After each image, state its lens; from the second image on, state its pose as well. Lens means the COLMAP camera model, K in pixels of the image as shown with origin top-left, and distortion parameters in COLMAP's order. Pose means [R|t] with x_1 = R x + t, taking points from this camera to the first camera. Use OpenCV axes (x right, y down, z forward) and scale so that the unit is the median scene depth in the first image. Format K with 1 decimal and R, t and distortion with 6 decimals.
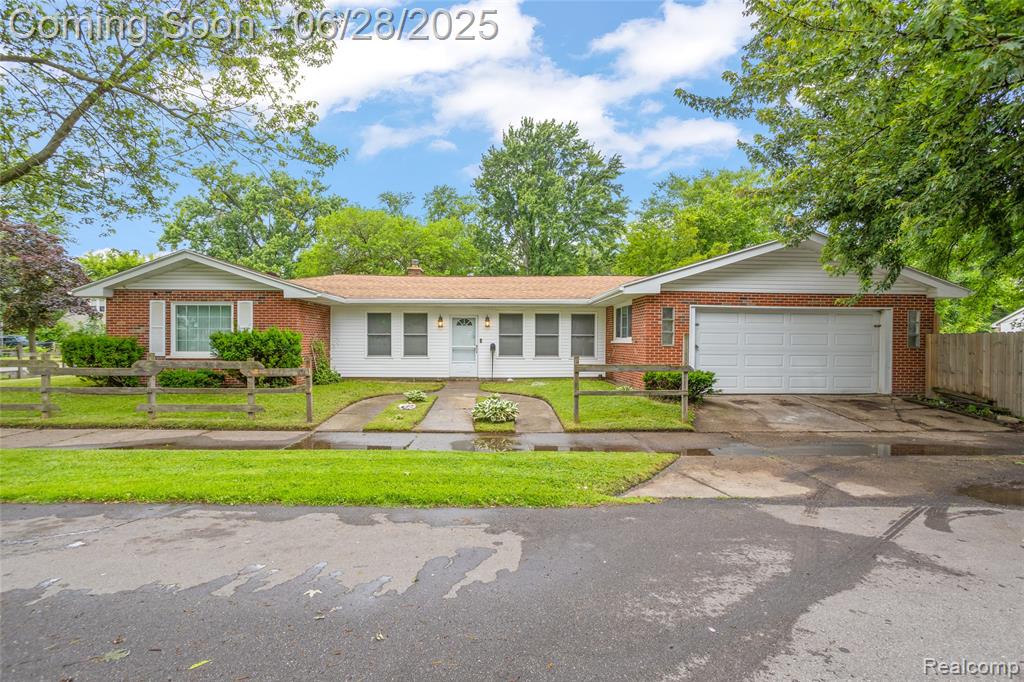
lens RADIAL K [[490.3, 0, 512.0], [0, 490.3, 341.0], [0, 0, 1]] dist [-0.040415, 0.000324]
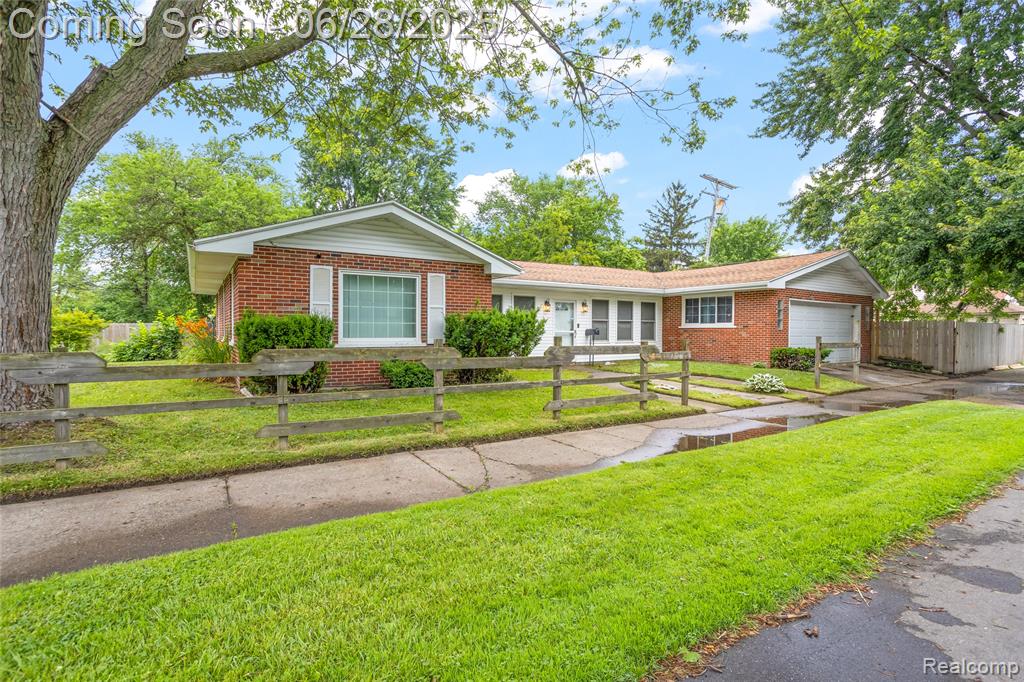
lens RADIAL K [[505.2, 0, 518.8], [0, 505.2, 338.9], [0, 0, 1]] dist [-0.064018, 0.000274]
pose [[0.853667, -0.009951, 0.520725, -0.708493], [0.001488, 0.999860, 0.016667, 0.009101], [-0.520818, -0.013453, 0.853562, 0.177335]]
